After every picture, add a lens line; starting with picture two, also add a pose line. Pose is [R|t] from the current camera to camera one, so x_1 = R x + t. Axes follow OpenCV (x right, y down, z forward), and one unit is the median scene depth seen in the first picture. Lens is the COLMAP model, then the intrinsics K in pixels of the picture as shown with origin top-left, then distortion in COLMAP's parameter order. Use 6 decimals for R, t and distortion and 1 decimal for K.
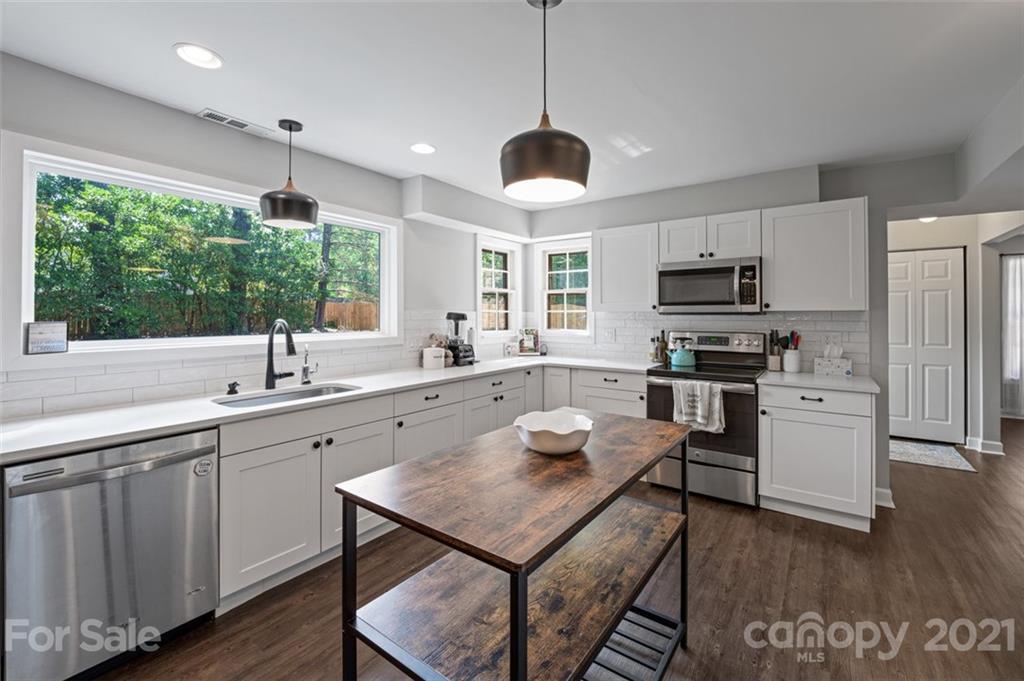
lens RADIAL K [[418.4, 0, 520.4], [0, 418.4, 313.7], [0, 0, 1]] dist [-0.007038, -0.001774]
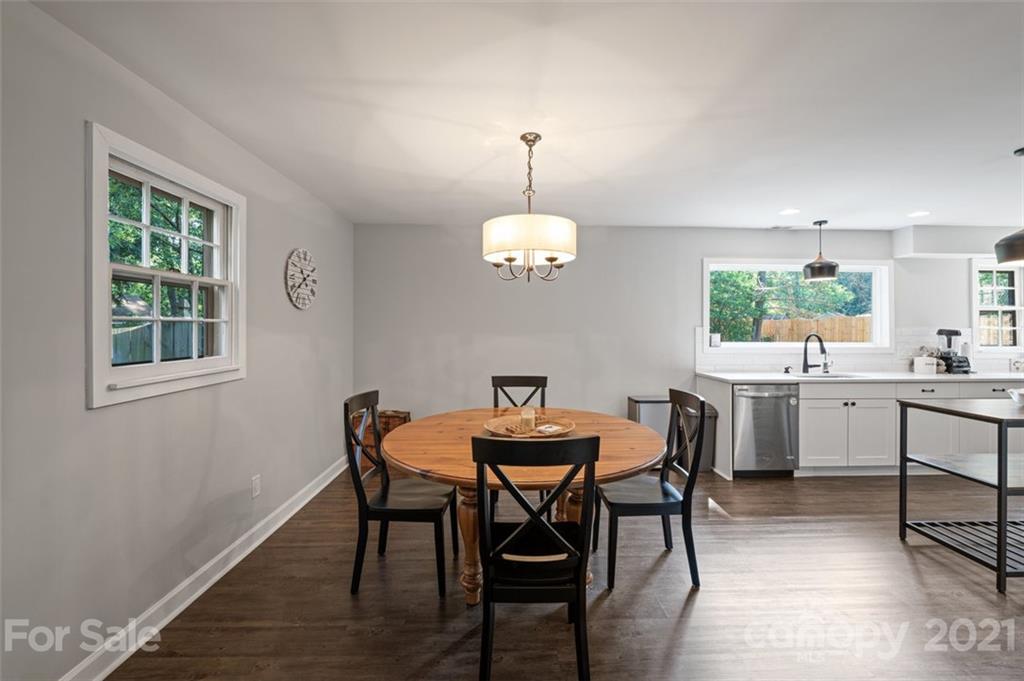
lens RADIAL K [[418.4, 0, 521.9], [0, 418.4, 328.6], [0, 0, 1]] dist [-0.007038, -0.001774]
pose [[0.603447, -0.003918, -0.797394, 0.058077], [0.000506, 0.999990, -0.004530, 0.000021], [0.797403, 0.002330, 0.603443, -0.720472]]
